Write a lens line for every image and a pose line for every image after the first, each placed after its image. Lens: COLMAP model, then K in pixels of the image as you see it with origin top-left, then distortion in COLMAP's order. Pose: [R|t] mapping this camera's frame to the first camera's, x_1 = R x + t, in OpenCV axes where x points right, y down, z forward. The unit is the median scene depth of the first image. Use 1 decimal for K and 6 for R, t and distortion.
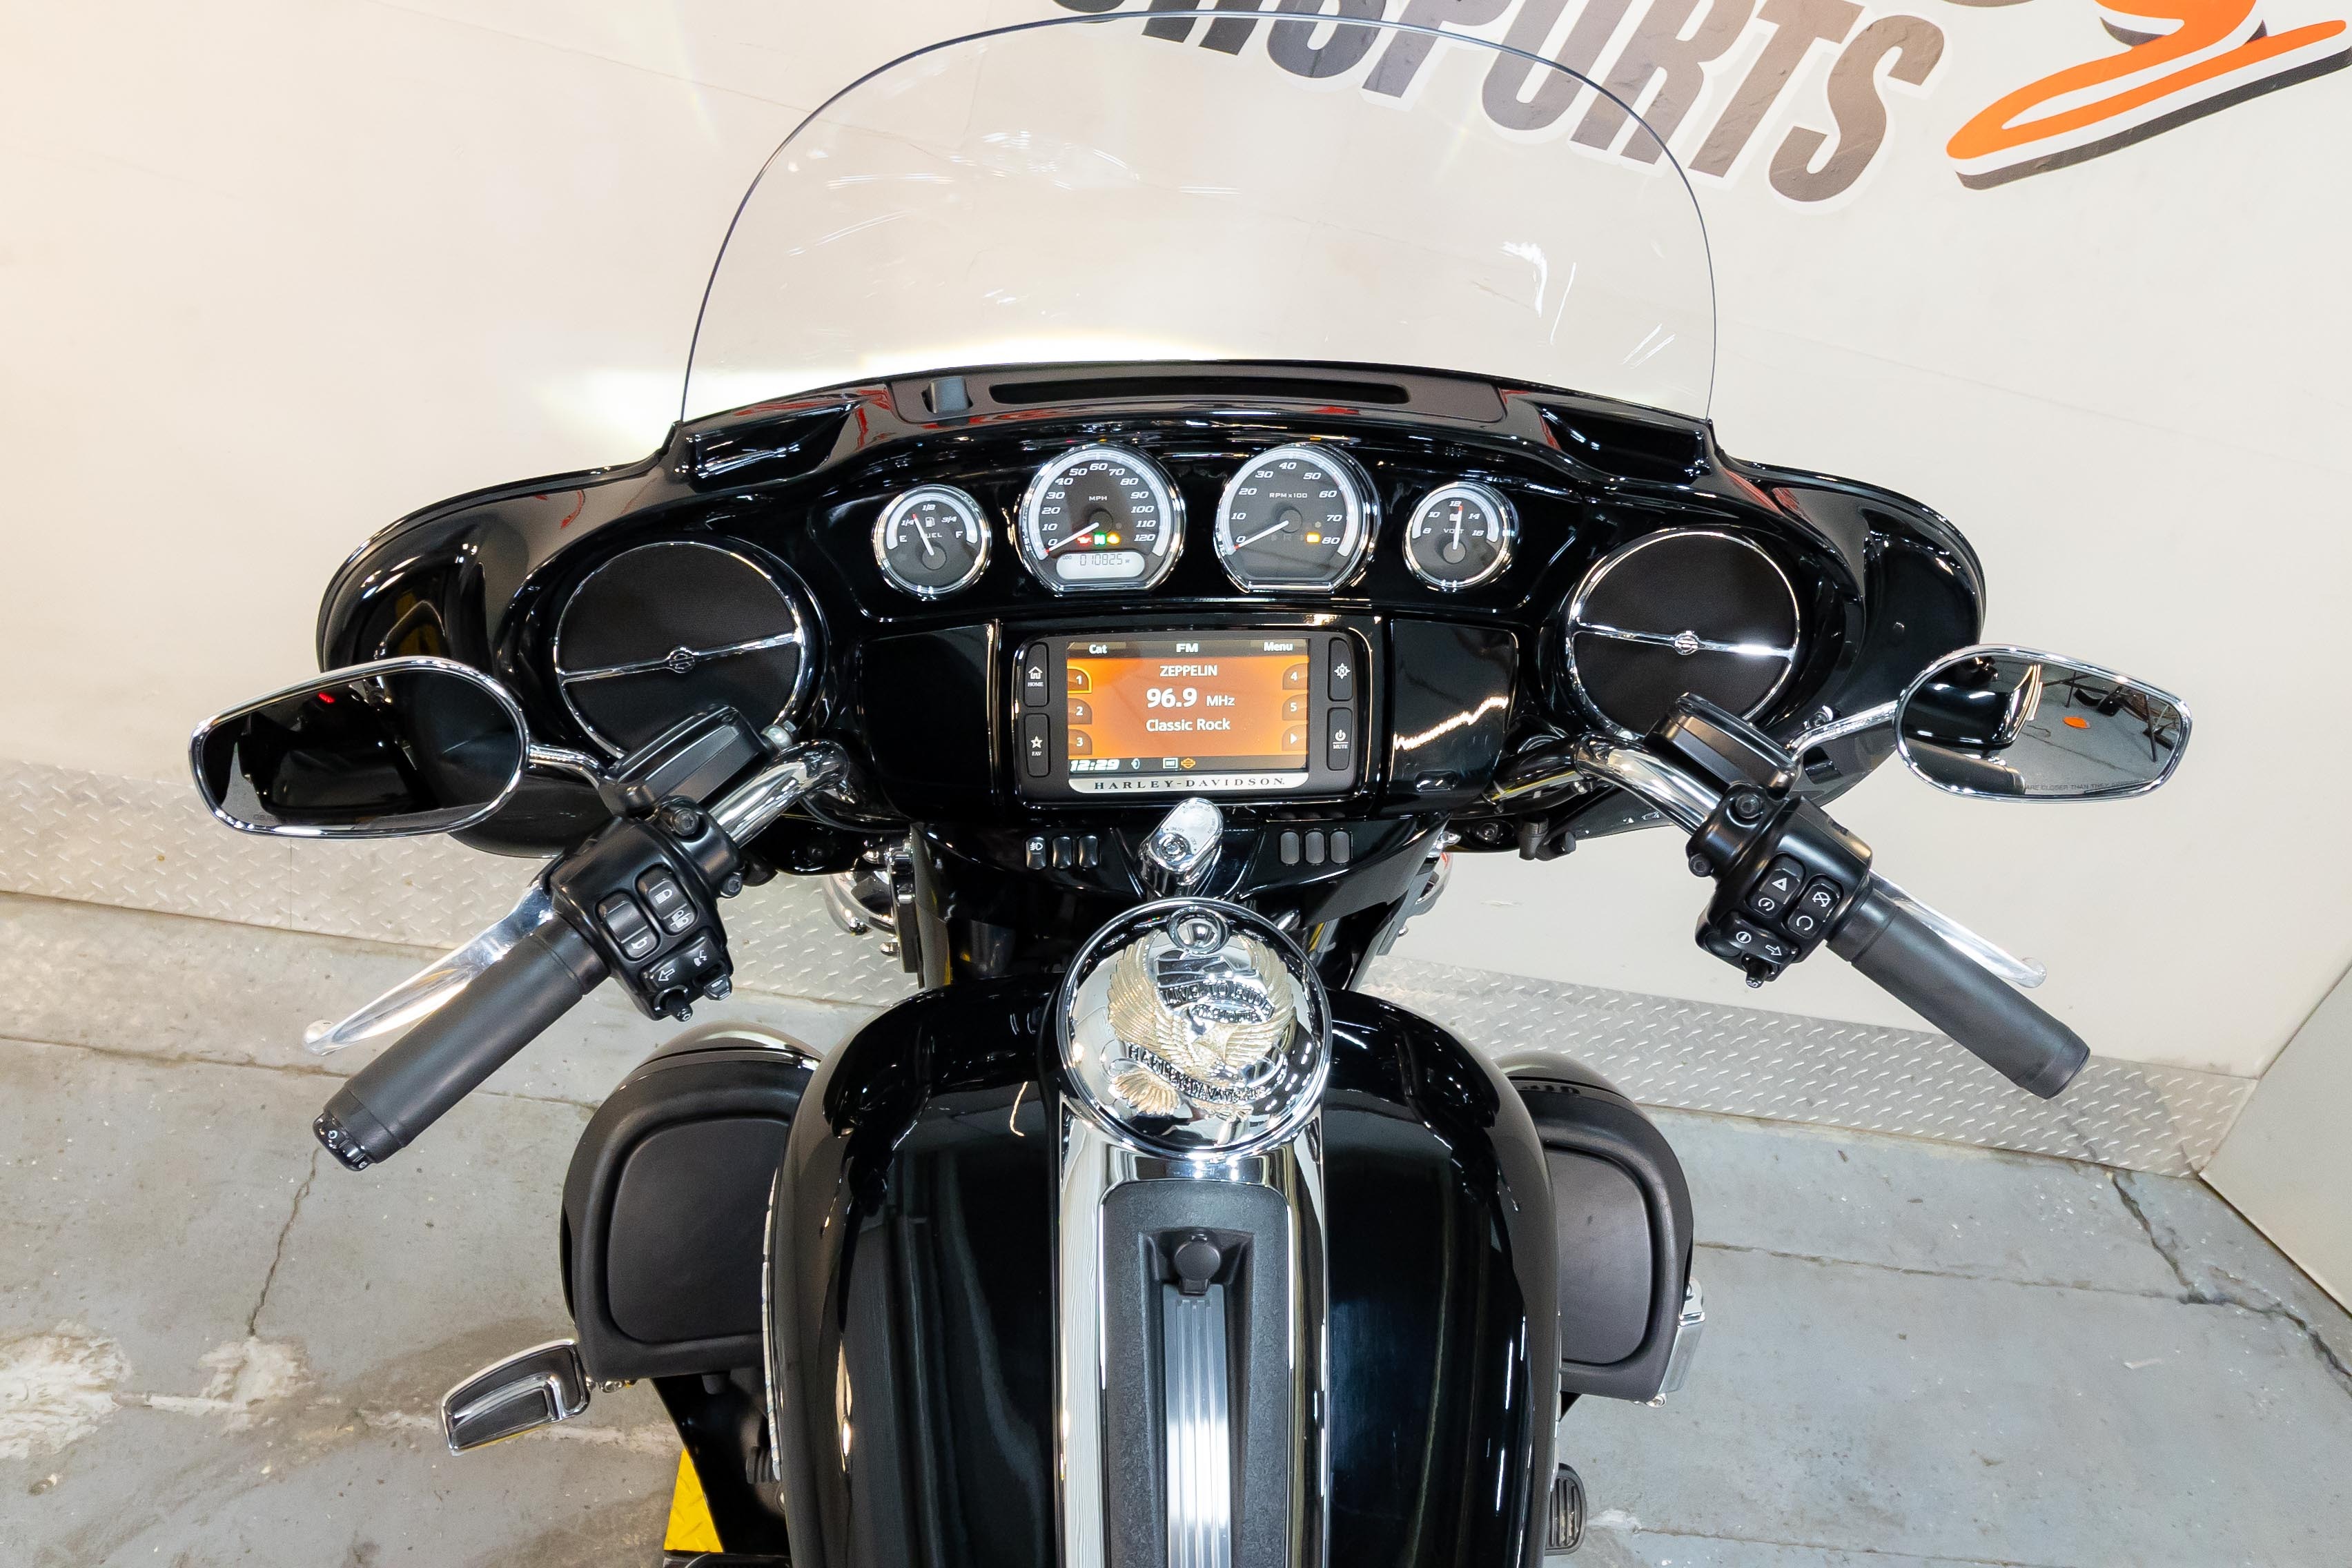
lens RADIAL K [[2007.5, 0, 1186.7], [0, 2007.5, 798.3], [0, 0, 1]] dist [0.013279, 0.011331]
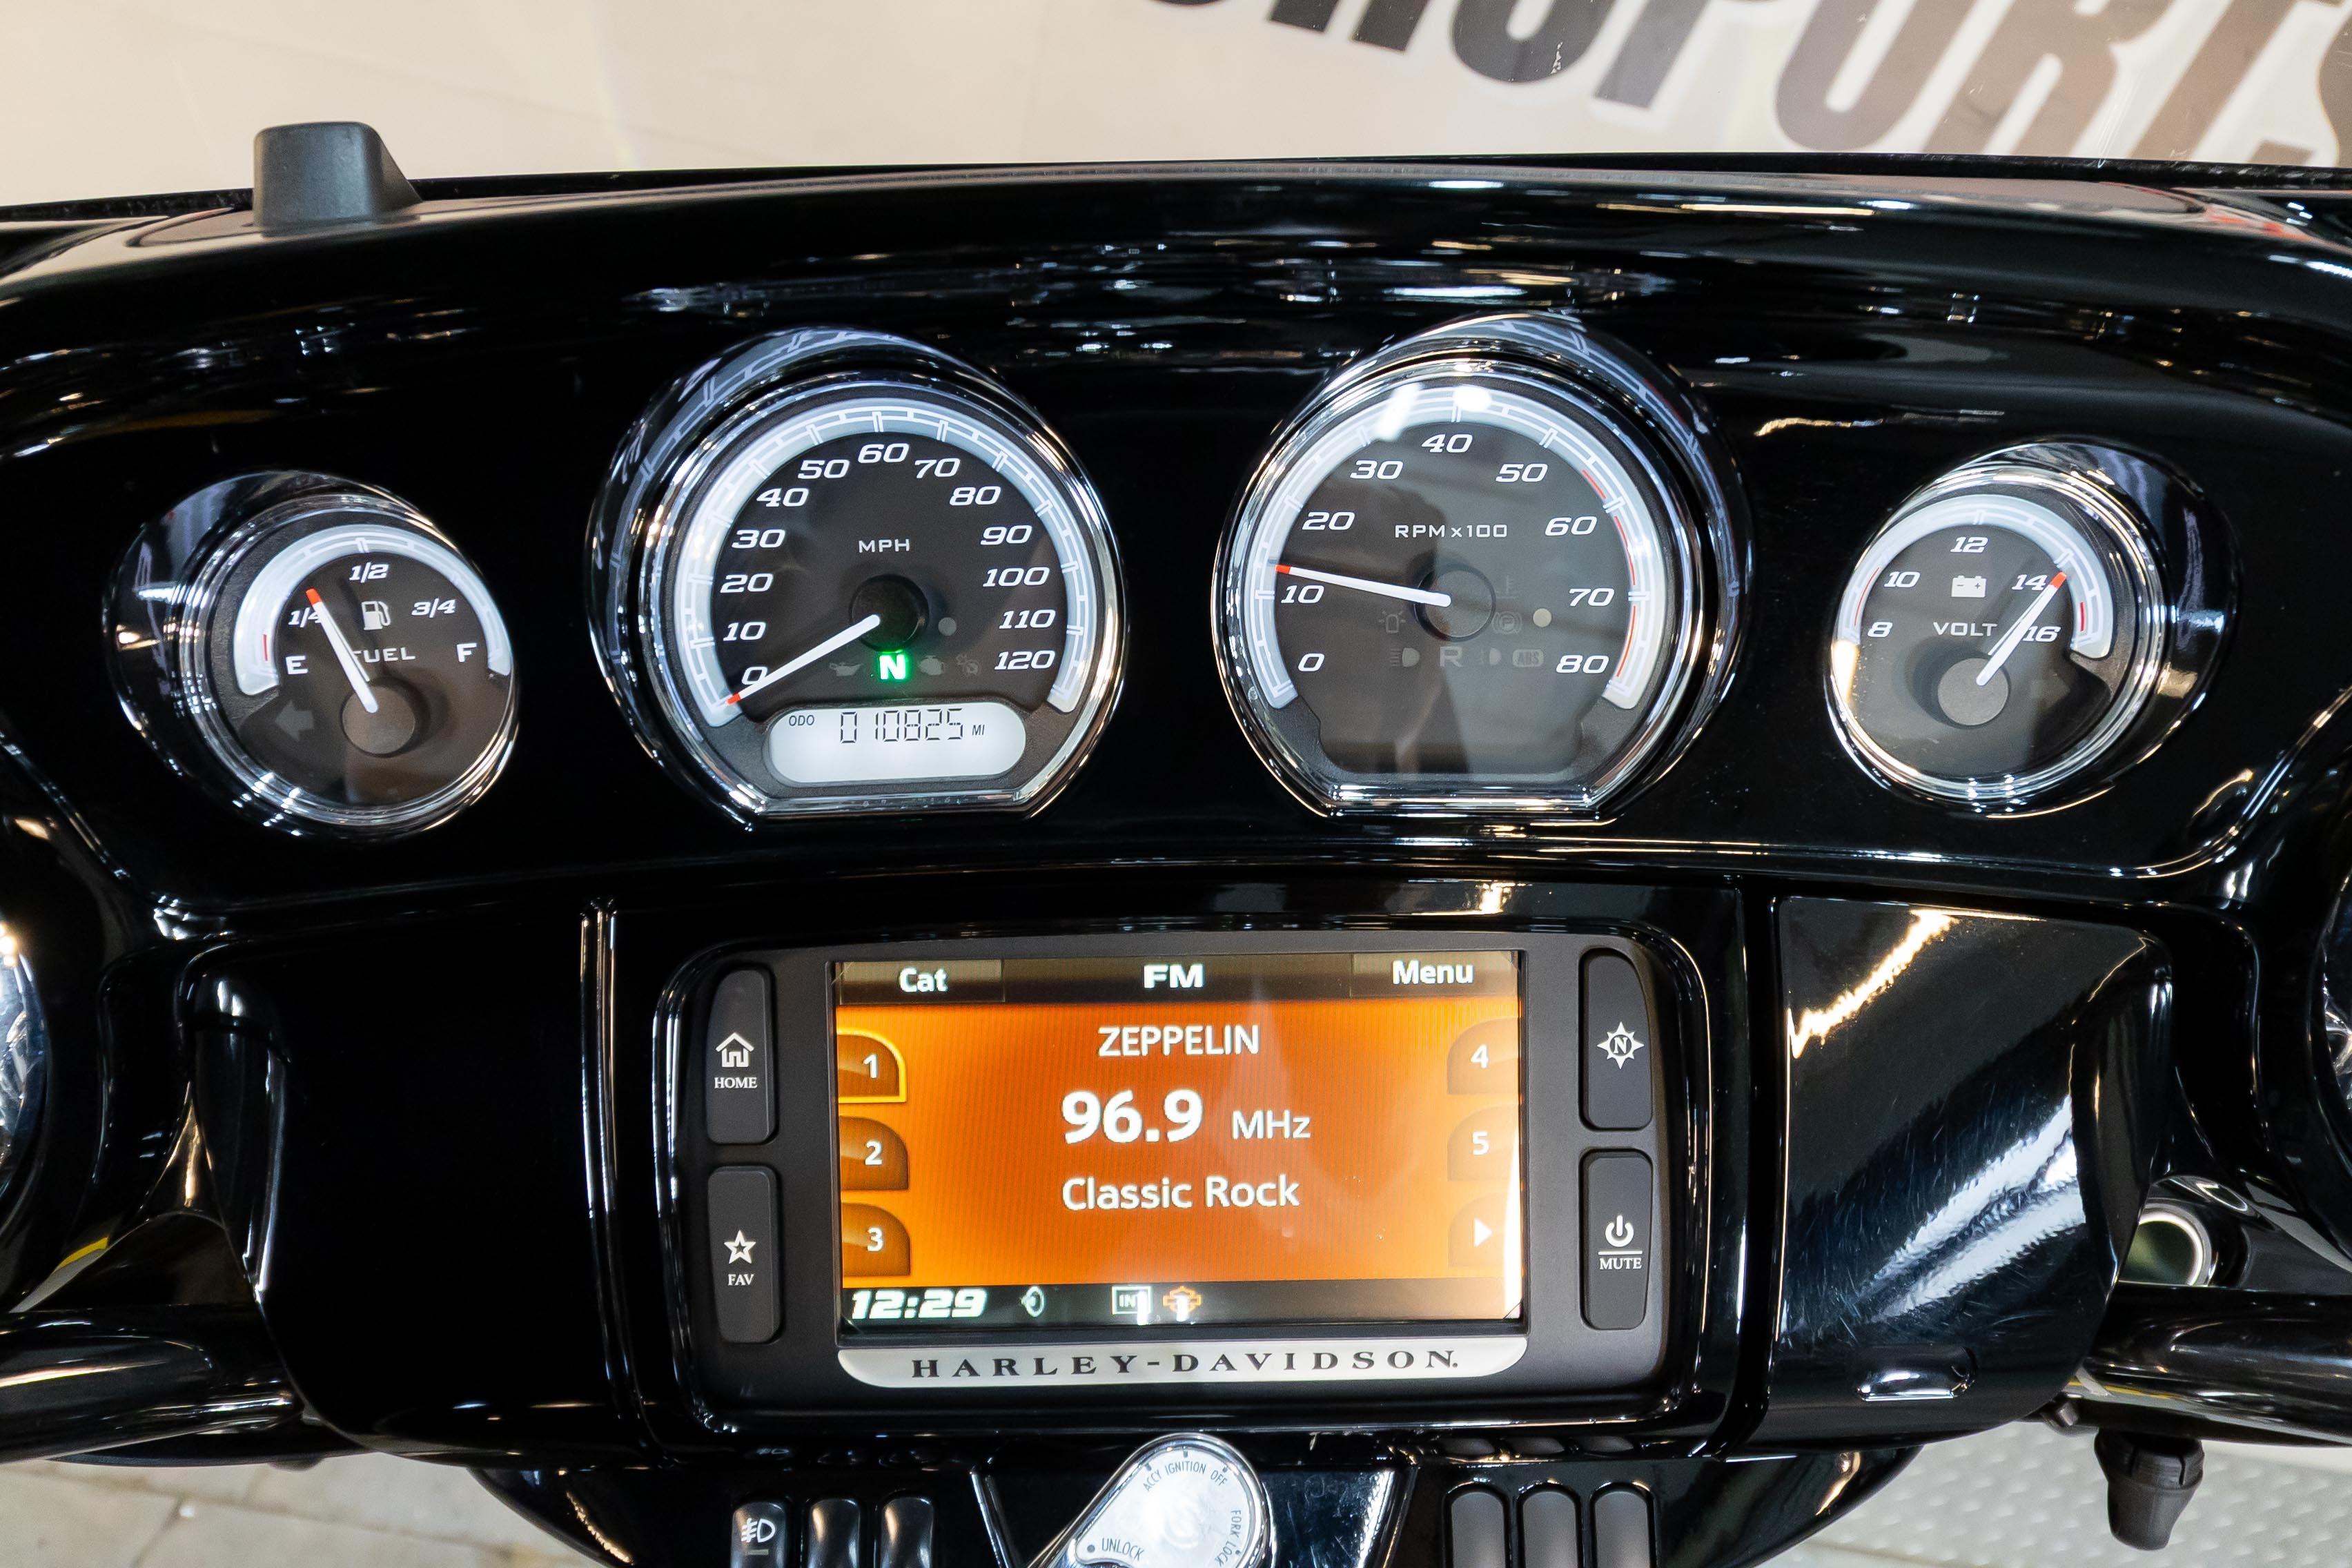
lens RADIAL K [[2007.5, 0, 1148.9], [0, 2007.5, 783.0], [0, 0, 1]] dist [0.013279, 0.011331]
pose [[0.991884, -0.011378, -0.126634, 0.041668], [-0.005907, 0.990788, -0.135293, -0.061283], [0.127007, 0.134943, 0.982680, 0.651806]]
